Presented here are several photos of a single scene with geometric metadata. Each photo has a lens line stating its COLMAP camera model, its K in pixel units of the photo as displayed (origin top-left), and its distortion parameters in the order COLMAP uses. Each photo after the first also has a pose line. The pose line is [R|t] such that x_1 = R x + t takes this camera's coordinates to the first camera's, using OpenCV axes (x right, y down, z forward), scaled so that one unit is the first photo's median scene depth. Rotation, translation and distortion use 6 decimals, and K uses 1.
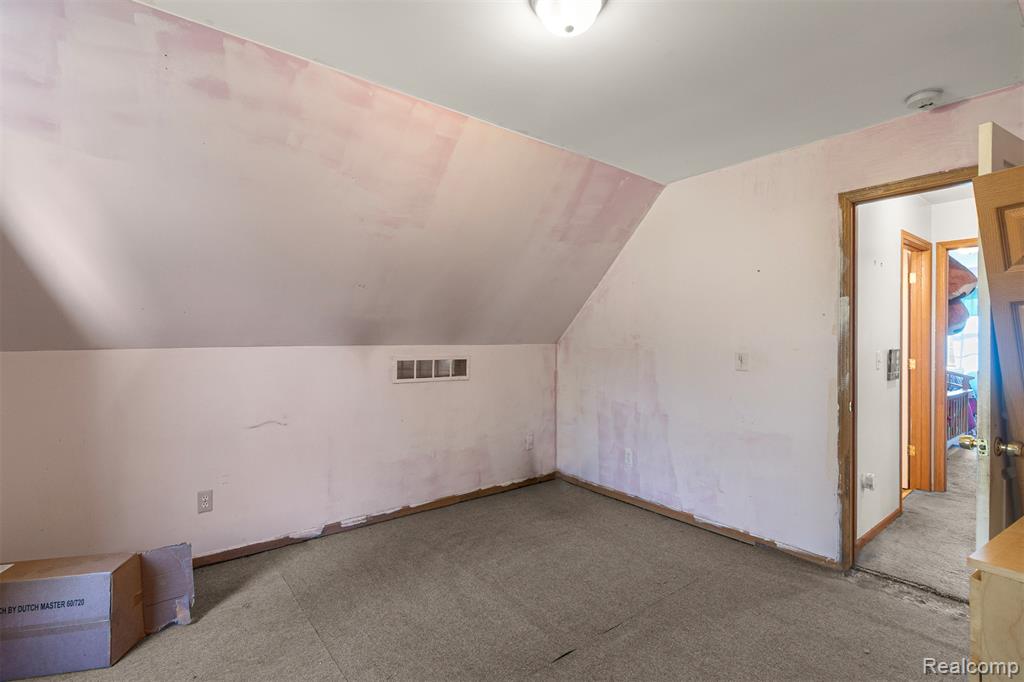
lens RADIAL K [[473.6, 0, 513.3], [0, 473.6, 317.4], [0, 0, 1]] dist [-0.000168, -0.000339]
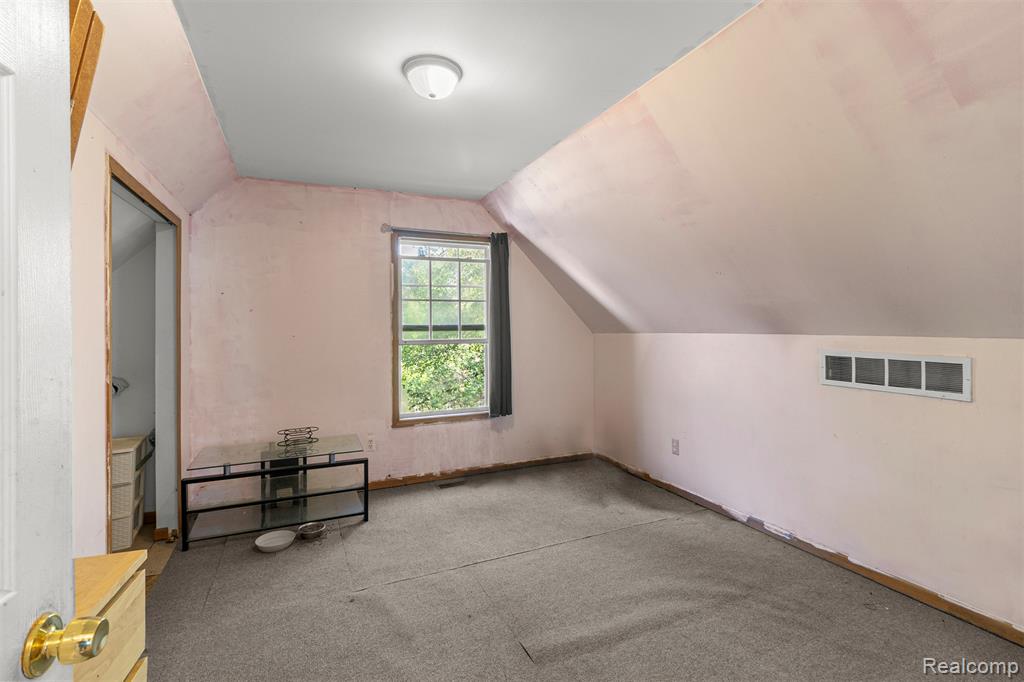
lens RADIAL K [[484.7, 0, 513.8], [0, 484.7, 350.8], [0, 0, 1]] dist [0.000764, 0.000105]
pose [[-0.240842, 0.026600, -0.970200, 0.649072], [0.011736, 0.999631, 0.024493, 0.061511], [0.970493, -0.005487, -0.241065, 0.723685]]
